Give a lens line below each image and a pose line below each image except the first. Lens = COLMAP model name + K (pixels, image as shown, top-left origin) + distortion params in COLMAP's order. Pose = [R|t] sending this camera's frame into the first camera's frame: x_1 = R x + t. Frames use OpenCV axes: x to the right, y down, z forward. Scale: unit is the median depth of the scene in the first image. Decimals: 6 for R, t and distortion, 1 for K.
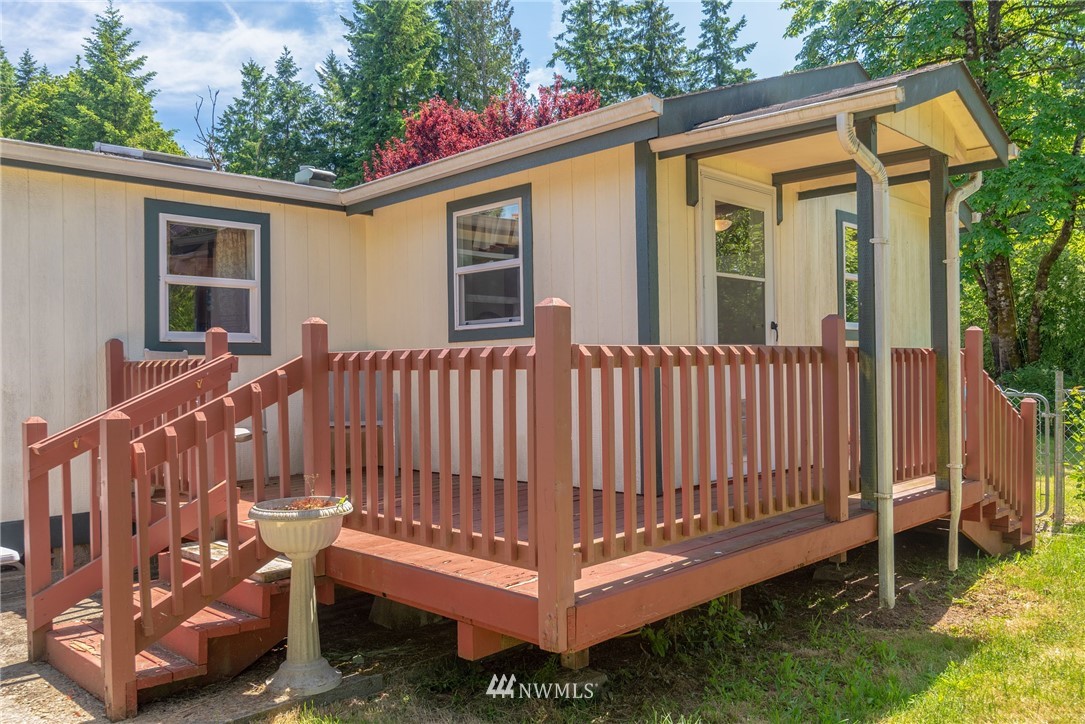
lens RADIAL K [[902.5, 0, 542.5], [0, 902.5, 385.8], [0, 0, 1]] dist [-0.001004, -0.005180]
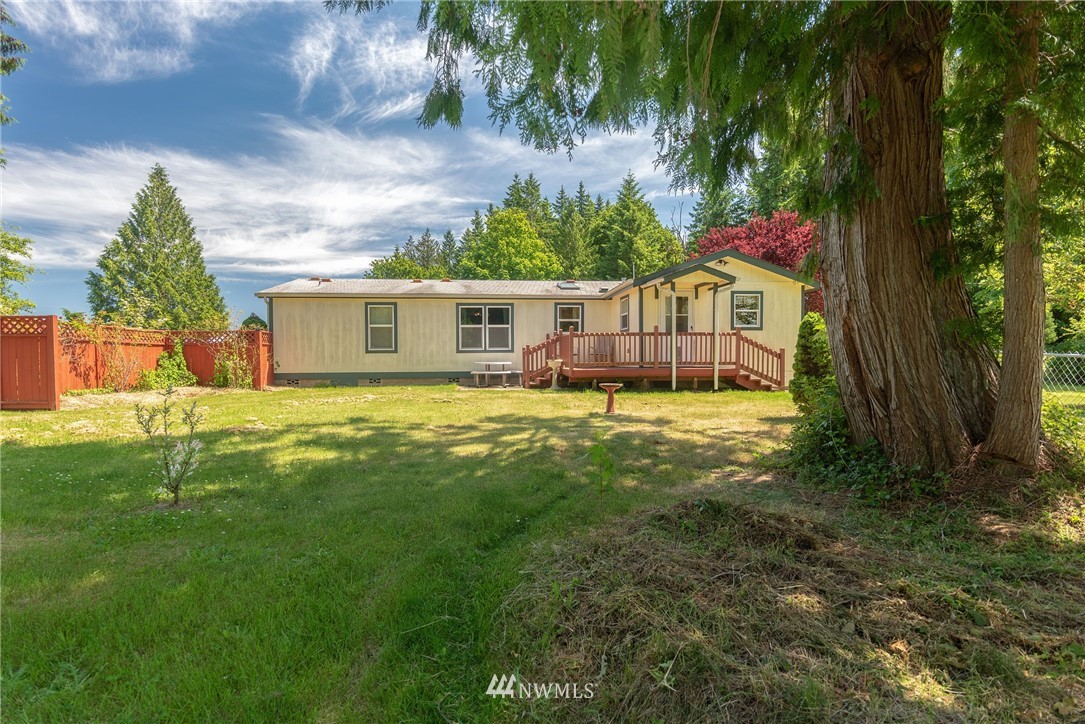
lens RADIAL K [[524.9, 0, 542.5], [0, 524.9, 362.0], [0, 0, 1]] dist [0.022866, 0.000031]
pose [[0.805134, 0.008764, -0.593028, 0.086662], [-0.006956, 0.999962, 0.005335, 0.006192], [0.593052, -0.000170, 0.805164, -0.093173]]
